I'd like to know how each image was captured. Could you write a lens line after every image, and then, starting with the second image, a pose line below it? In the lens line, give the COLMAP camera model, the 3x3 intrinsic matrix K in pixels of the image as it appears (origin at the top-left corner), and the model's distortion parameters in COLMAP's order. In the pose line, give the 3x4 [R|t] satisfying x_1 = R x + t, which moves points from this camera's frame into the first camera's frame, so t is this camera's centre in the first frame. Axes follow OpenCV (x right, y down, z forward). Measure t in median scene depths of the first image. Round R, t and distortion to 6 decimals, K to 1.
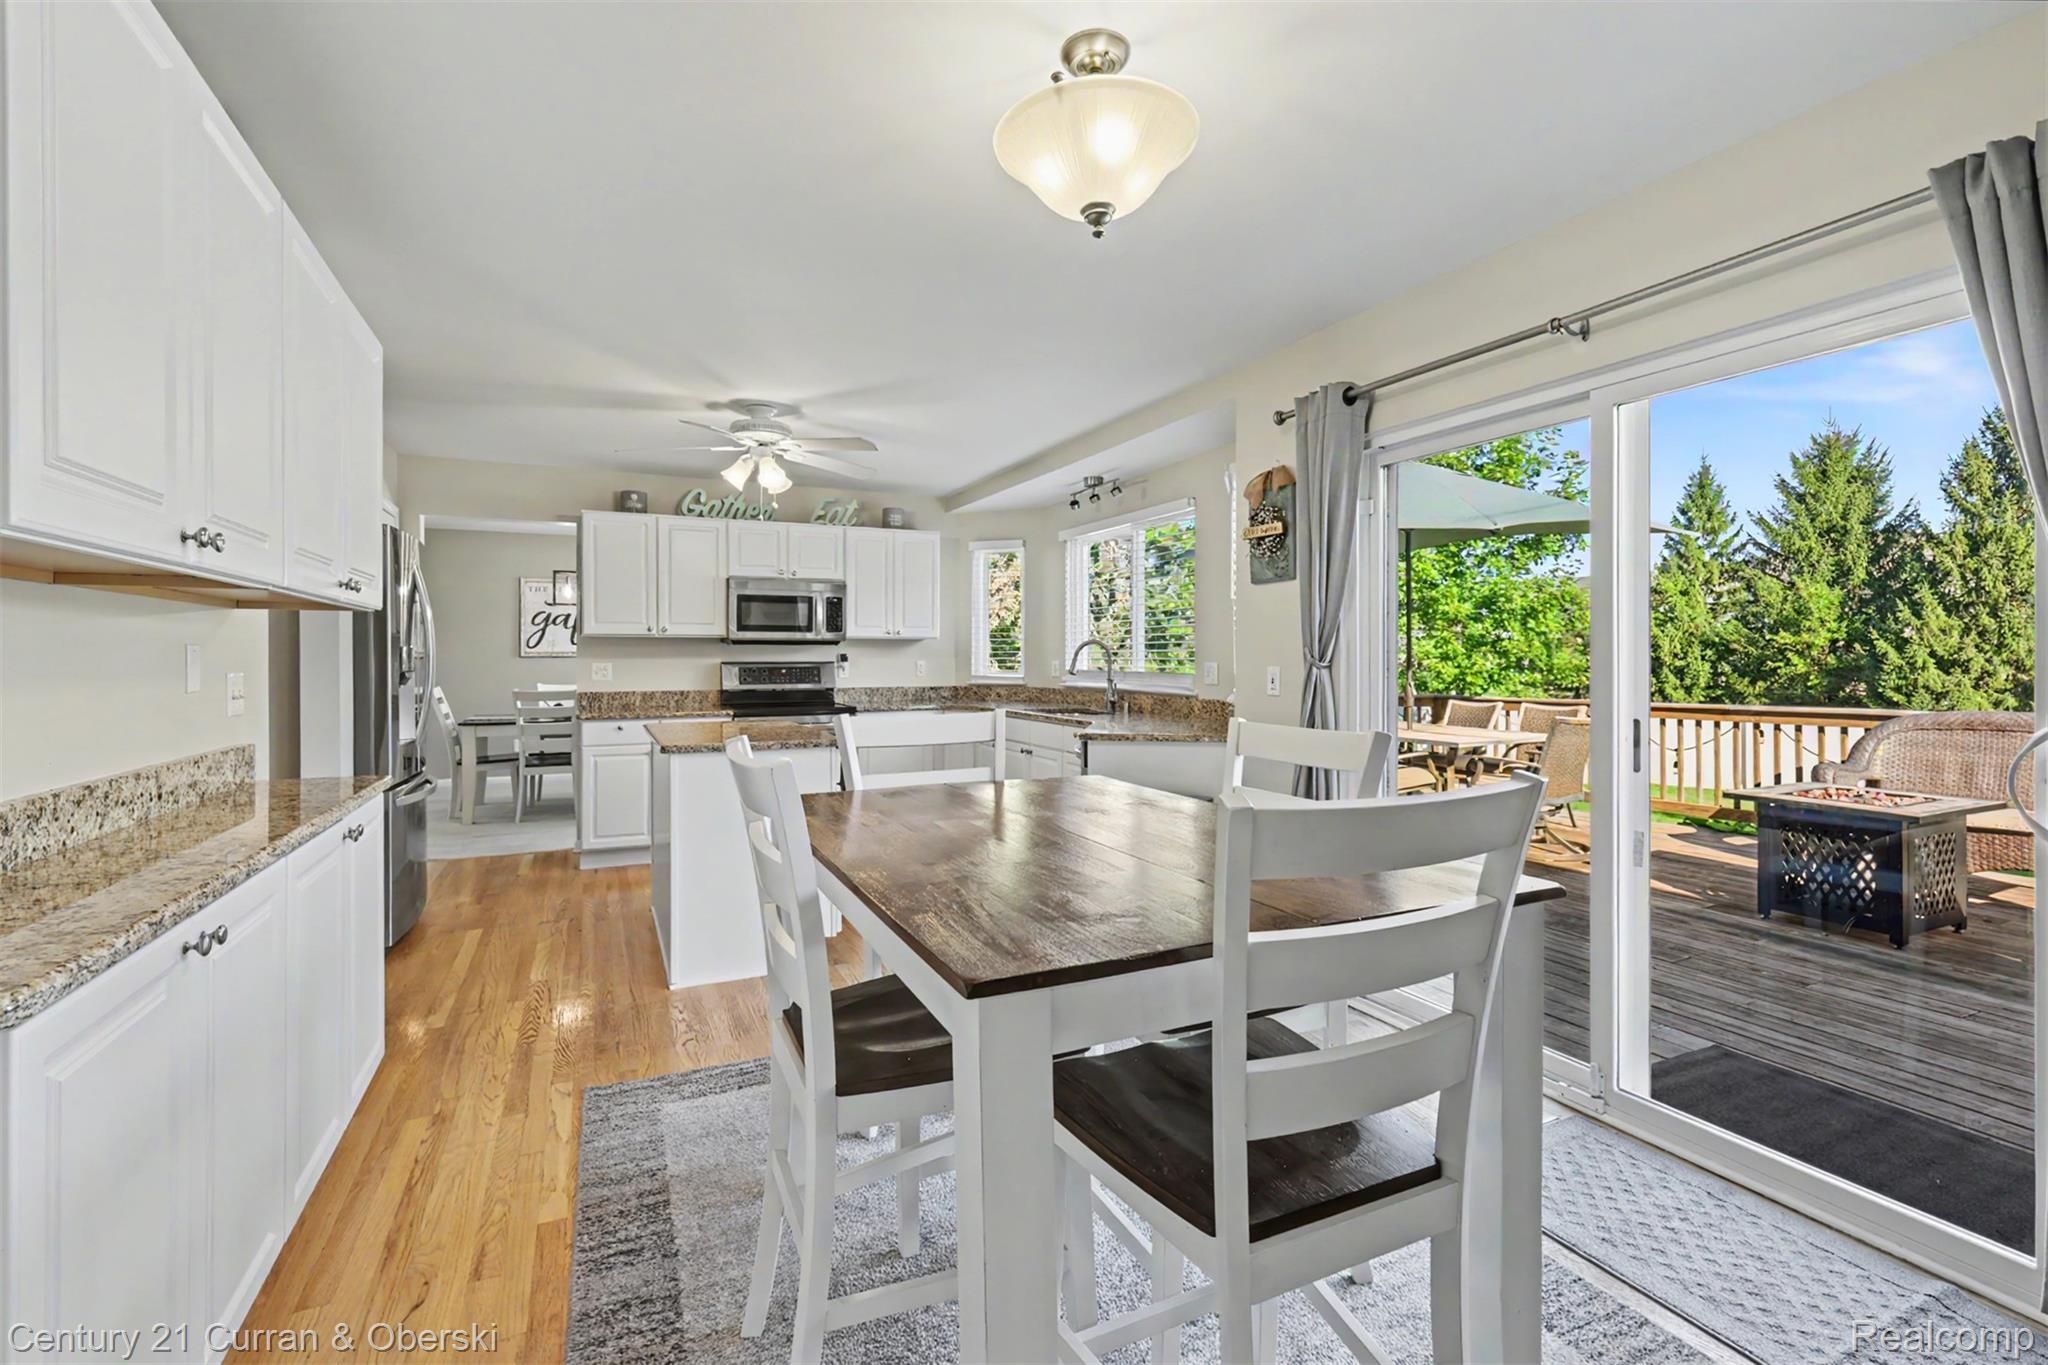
lens RADIAL K [[898.7, 0, 1026.3], [0, 898.7, 659.5], [0, 0, 1]] dist [-0.000710, 0.002063]
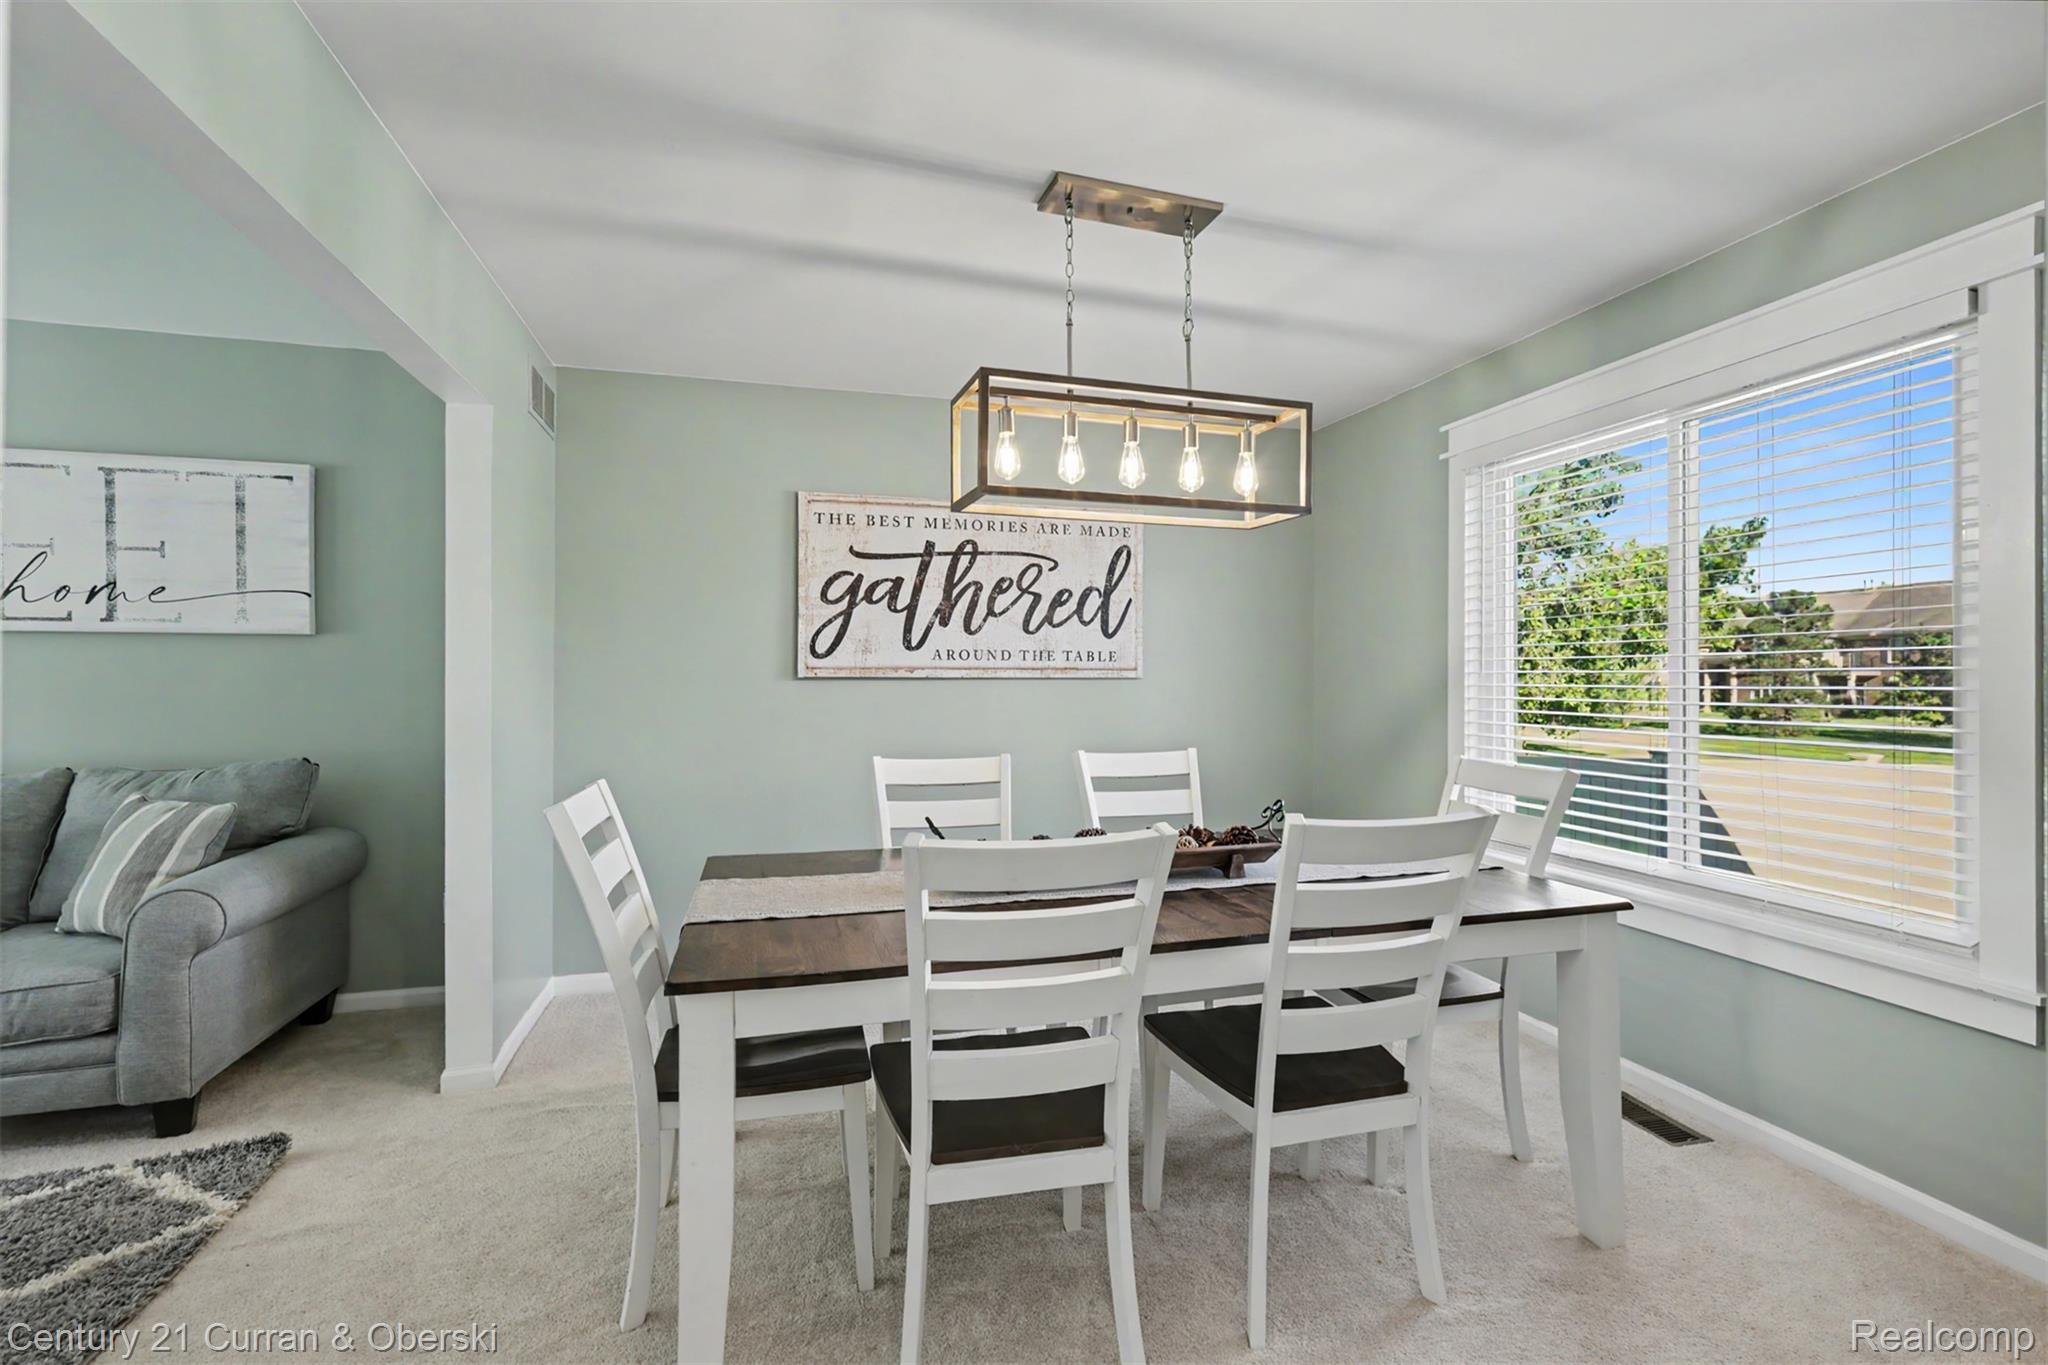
lens RADIAL K [[898.7, 0, 1037.2], [0, 898.7, 673.2], [0, 0, 1]] dist [-0.000710, 0.002063]
pose [[0.985626, 0.002280, -0.168925, -0.557511], [-0.003554, 0.999967, -0.007243, -0.003556], [0.168903, 0.007740, 0.985602, 0.884285]]
